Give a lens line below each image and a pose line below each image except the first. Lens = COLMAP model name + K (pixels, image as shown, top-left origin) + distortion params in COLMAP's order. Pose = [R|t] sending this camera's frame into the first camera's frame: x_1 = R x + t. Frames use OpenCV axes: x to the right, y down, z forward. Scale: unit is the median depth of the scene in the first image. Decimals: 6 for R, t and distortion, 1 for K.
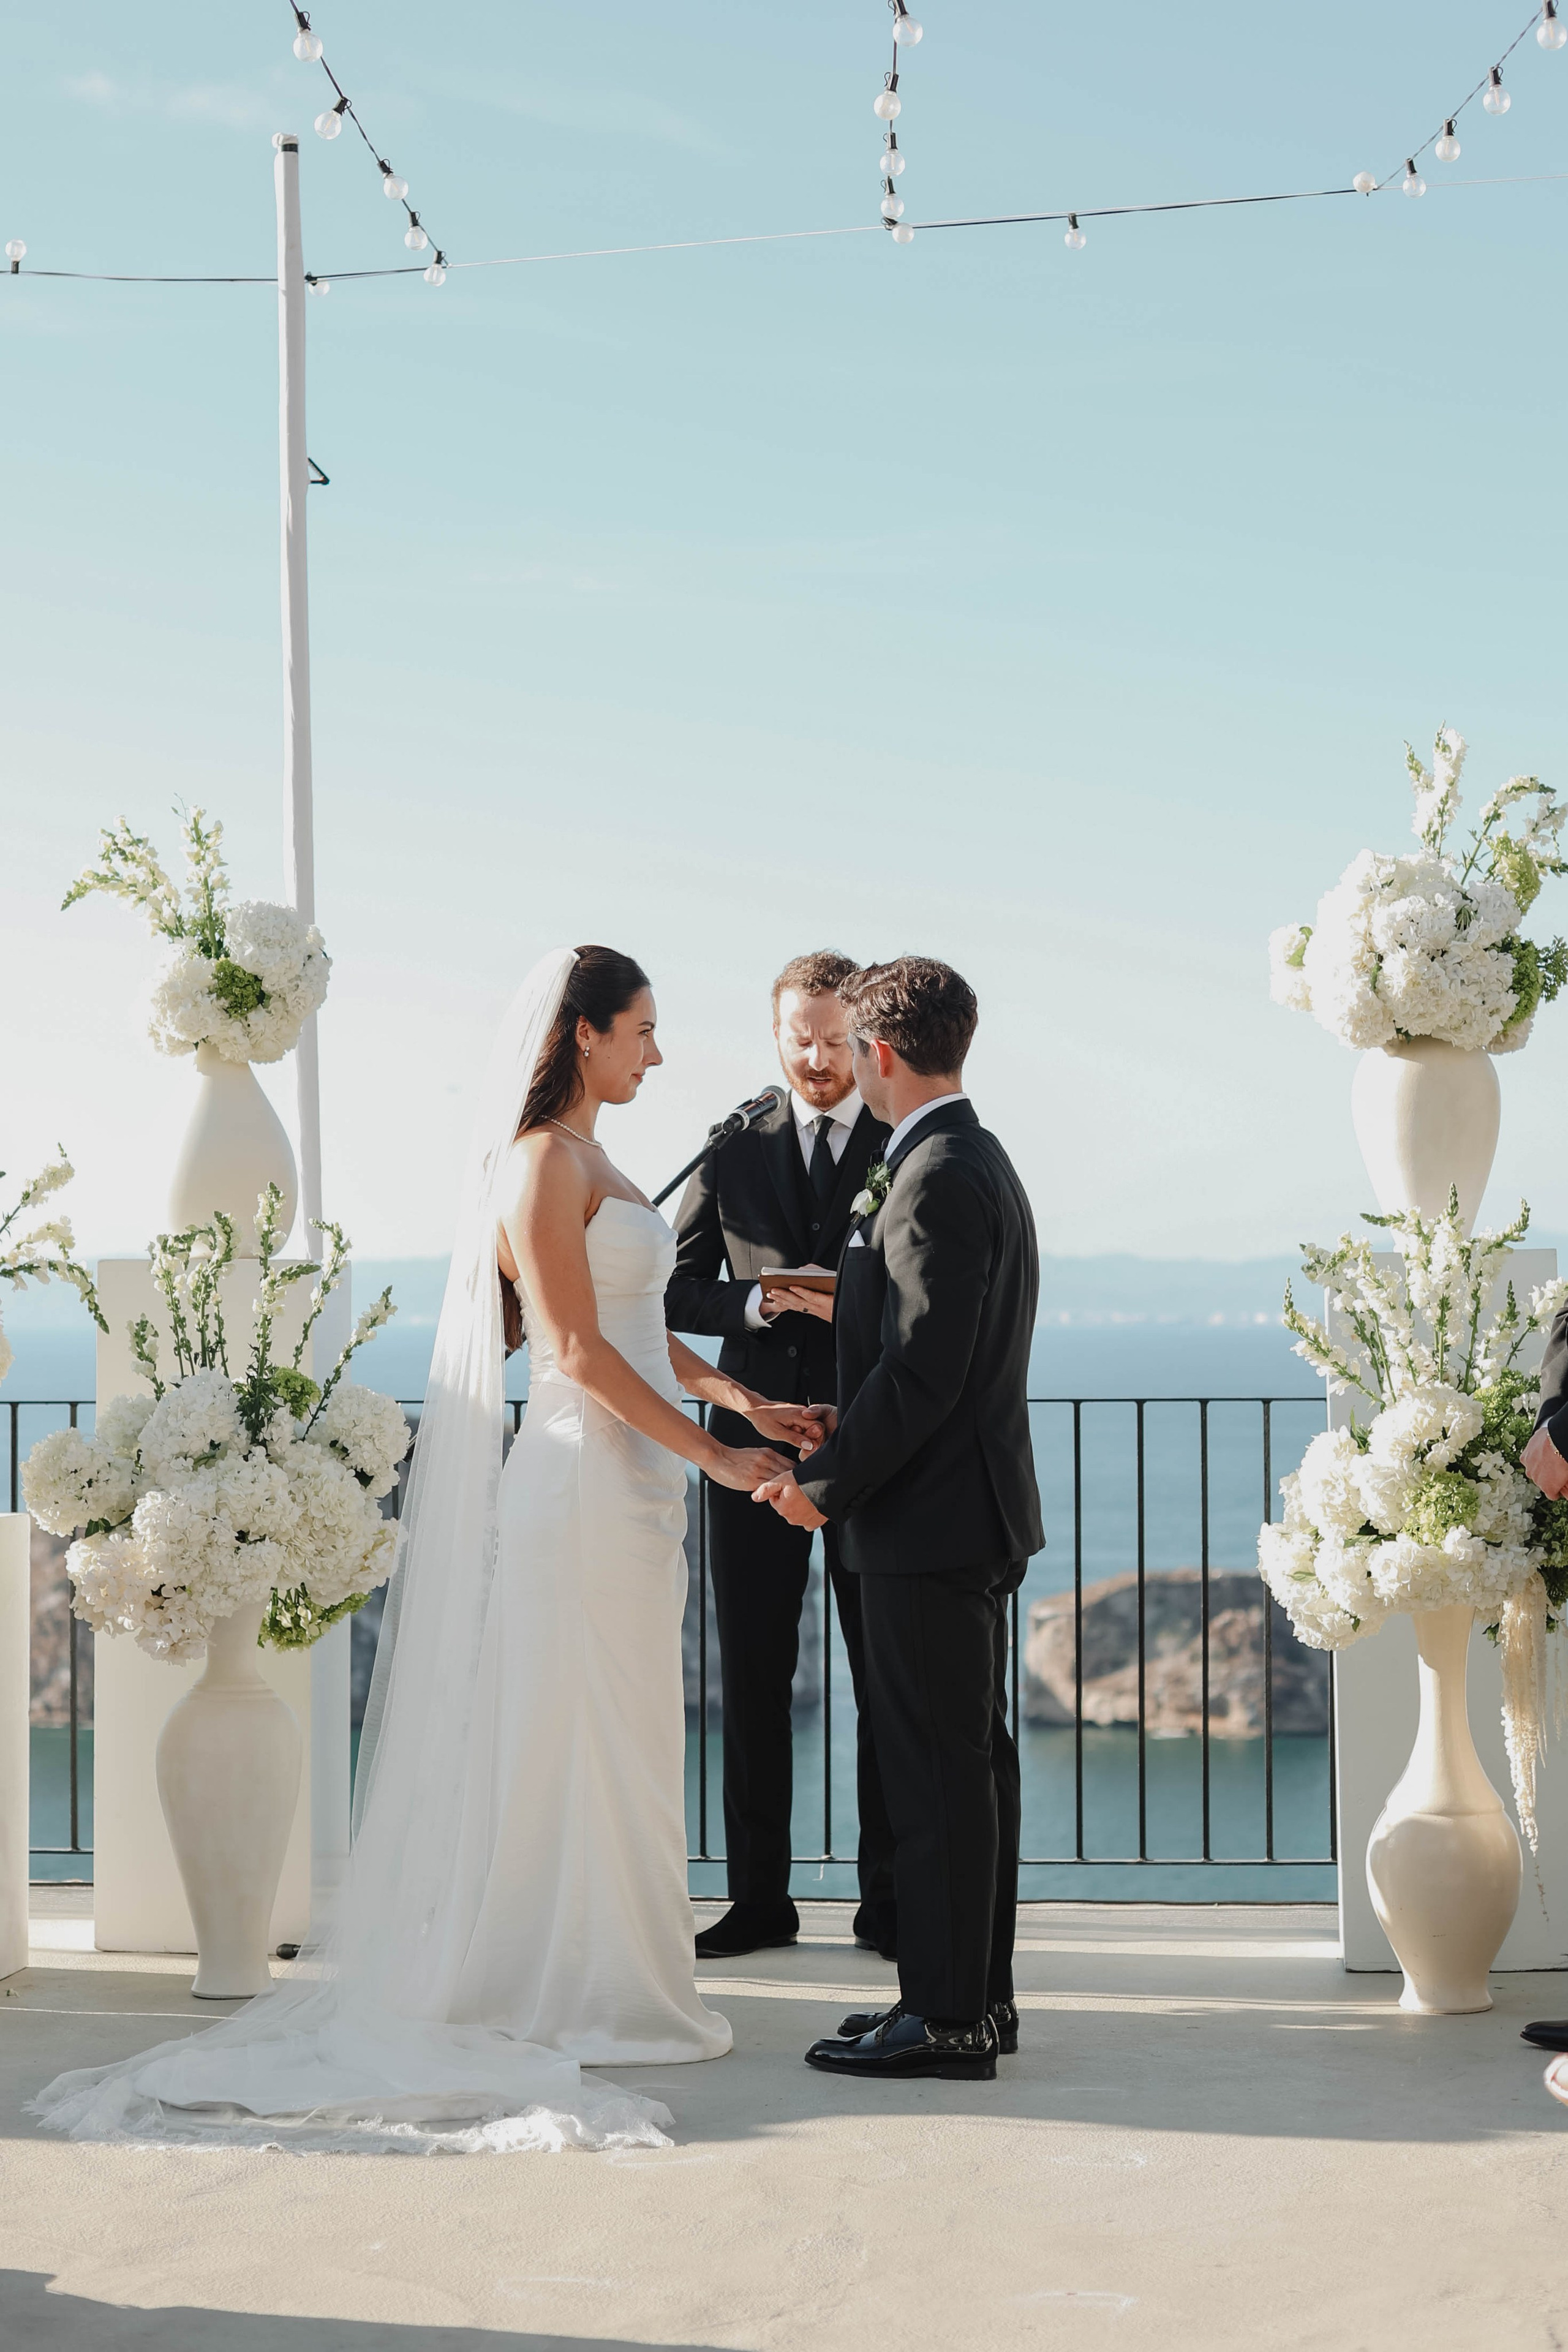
lens RADIAL K [[4196.2, 0, 681.8], [0, 4196.2, 1041.3], [0, 0, 1]] dist [-0.145597, 0.143635]
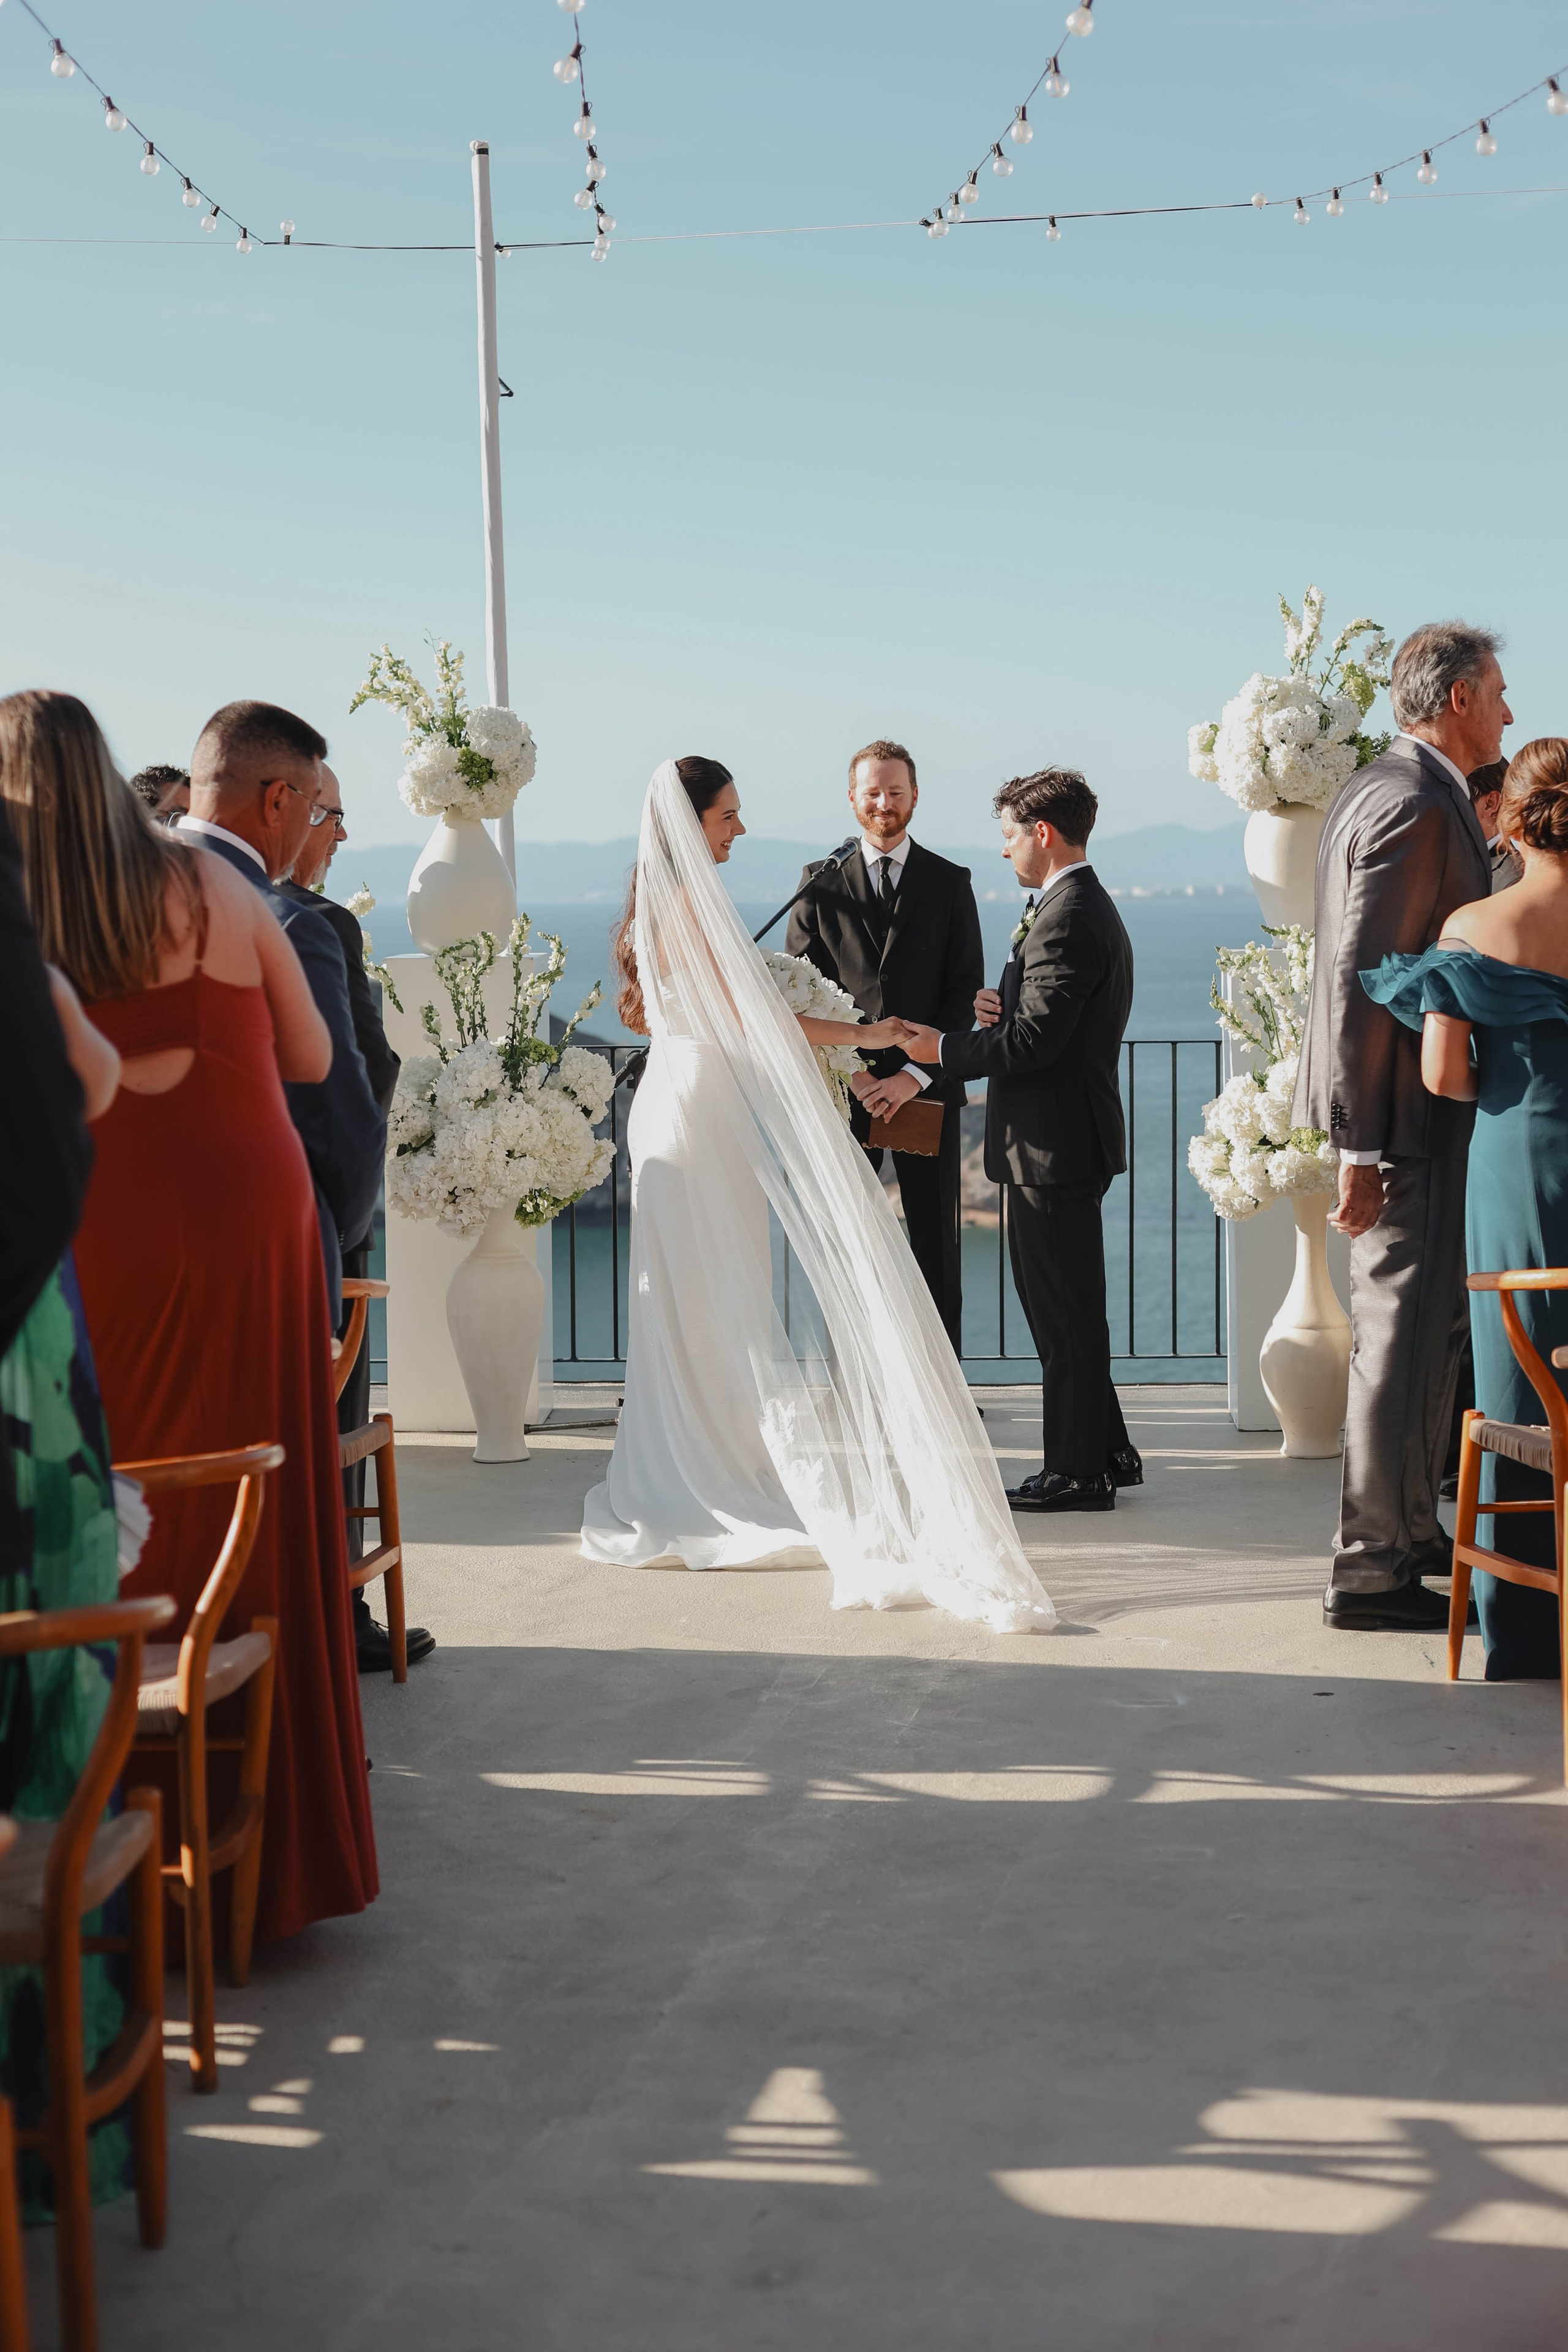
lens RADIAL K [[3394.0, 0, 785.7], [0, 3394.0, 1130.0], [0, 0, 1]] dist [-0.142700, 0.165782]
pose [[0.997680, -0.011754, 0.067053, -0.082643], [0.002575, 0.990792, 0.135365, -0.048584], [-0.068026, -0.134878, 0.988524, -0.177817]]
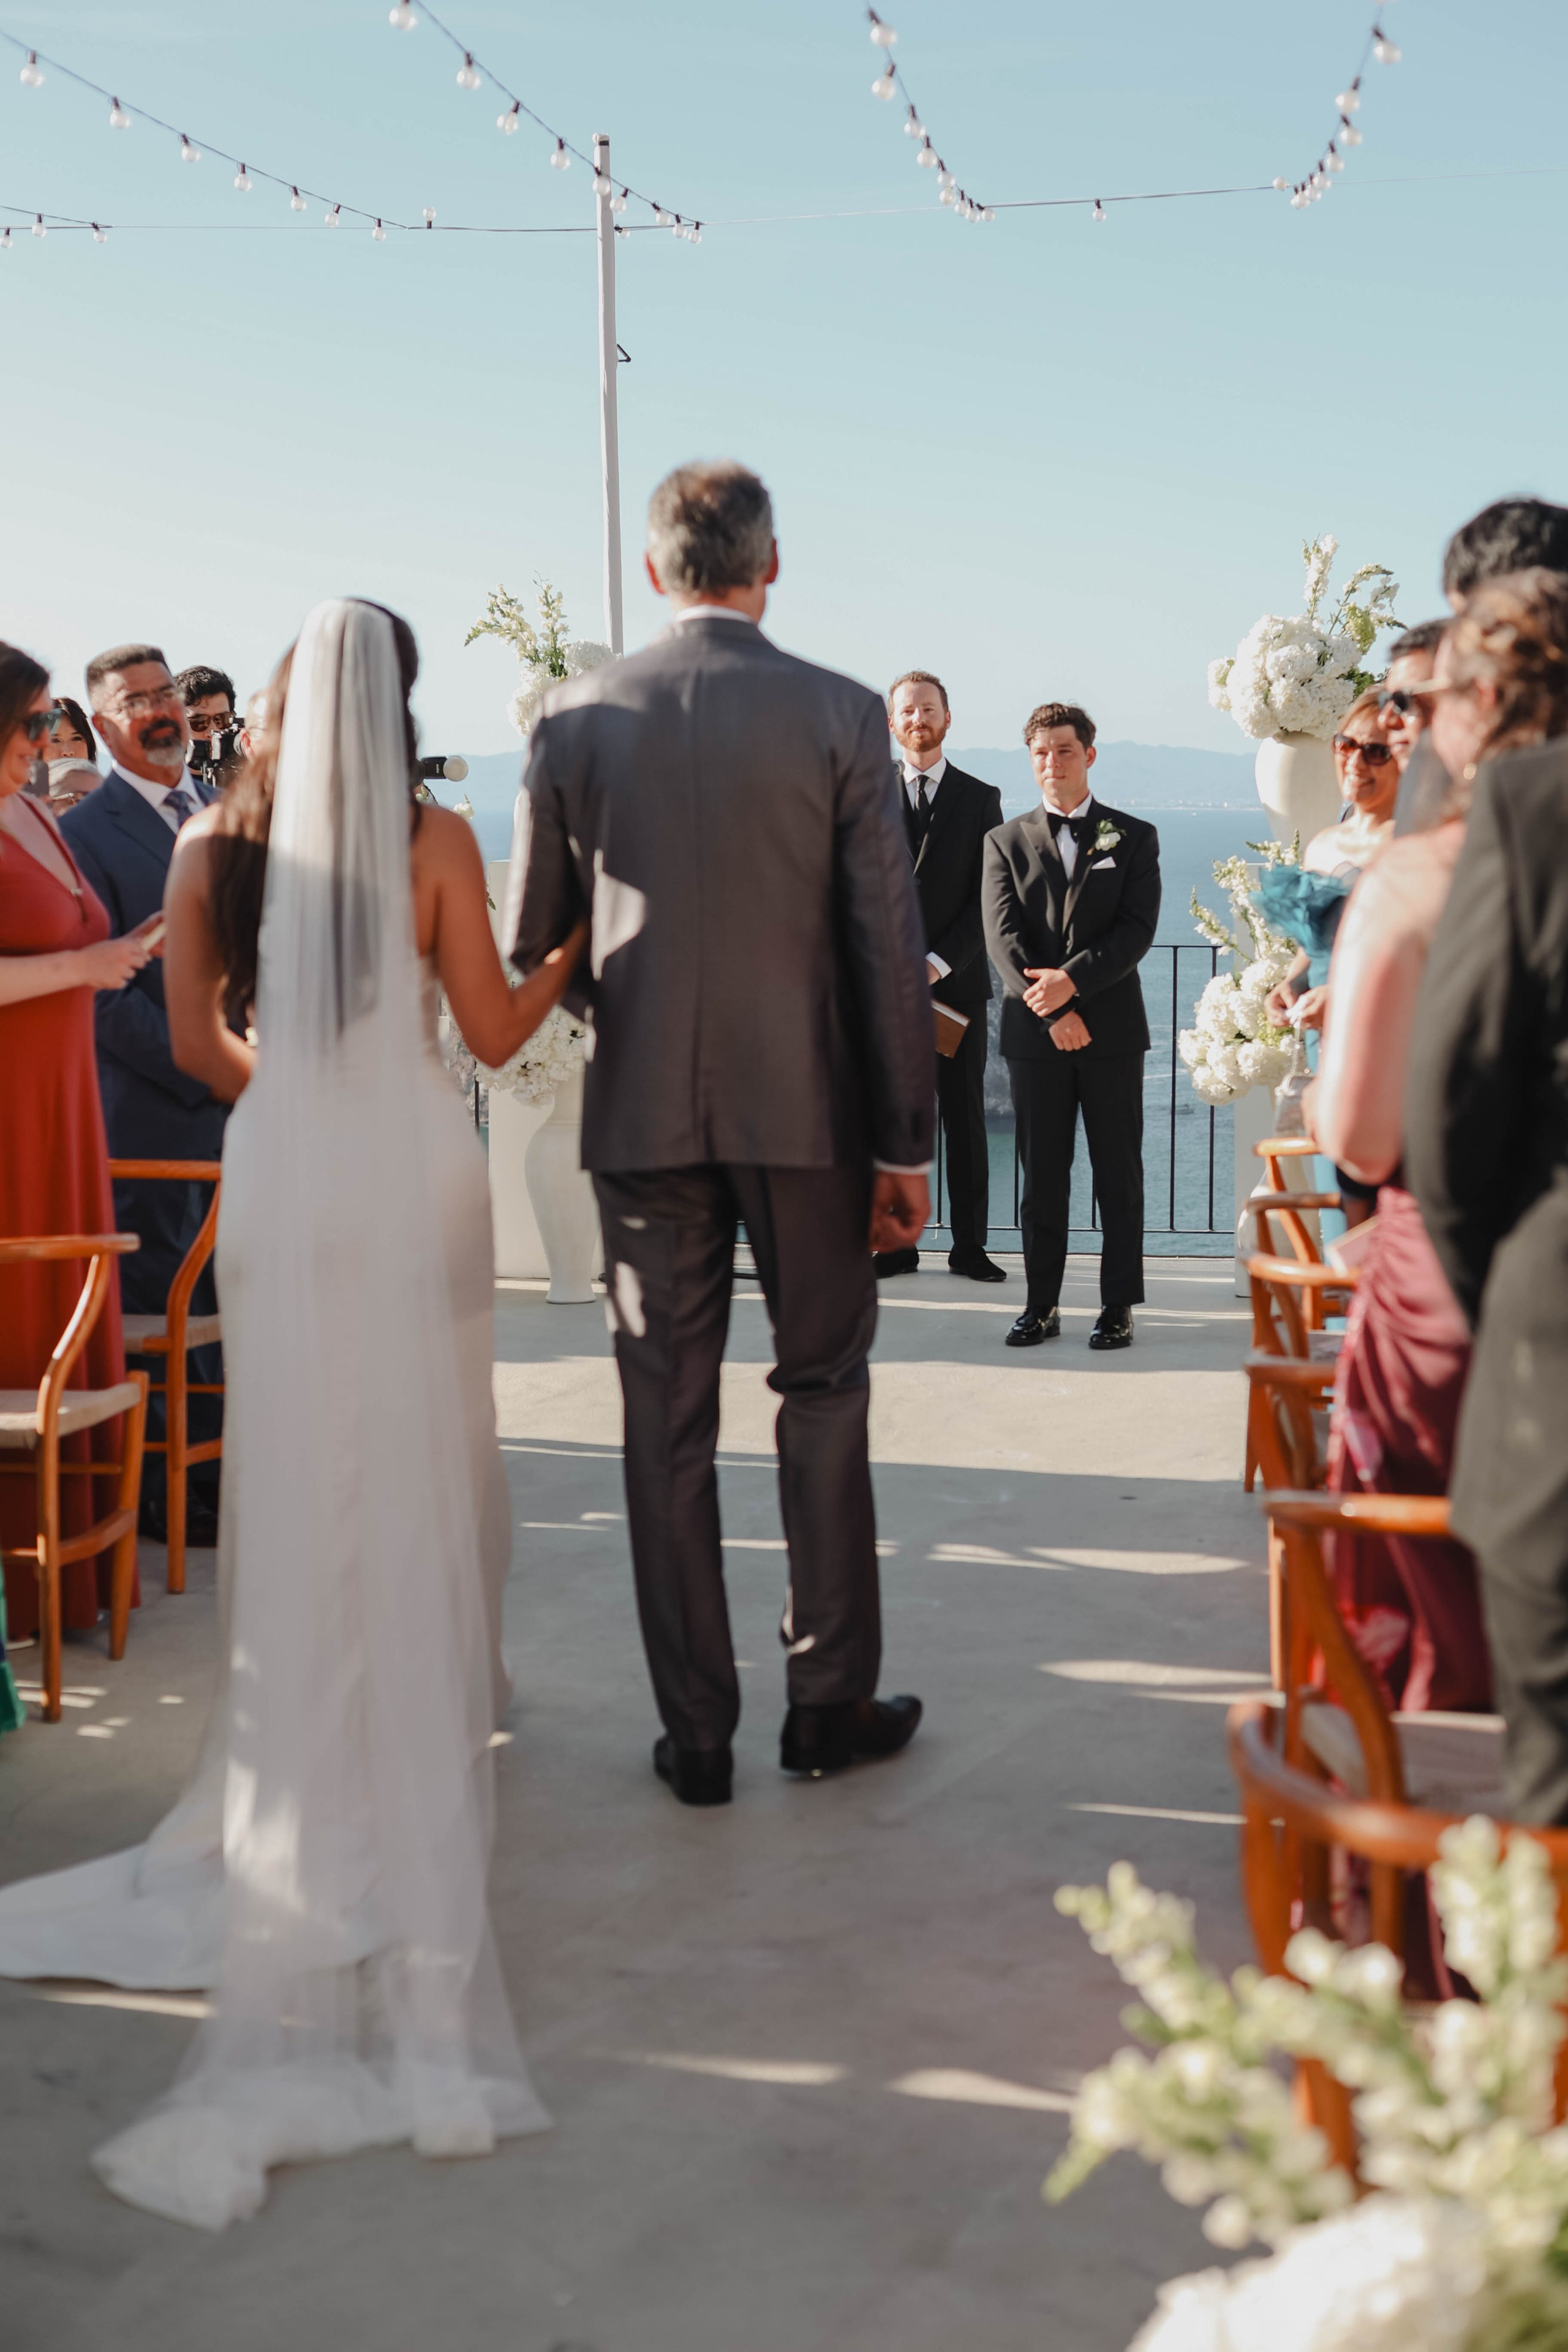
lens RADIAL K [[3394.0, 0, 785.7], [0, 3394.0, 1130.0], [0, 0, 1]] dist [-0.142700, 0.165782]
pose [[0.998338, 0.008748, -0.056969, 0.055421], [0.000570, 0.986867, 0.161531, -0.060786], [0.057634, -0.161295, 0.985222, -0.332556]]
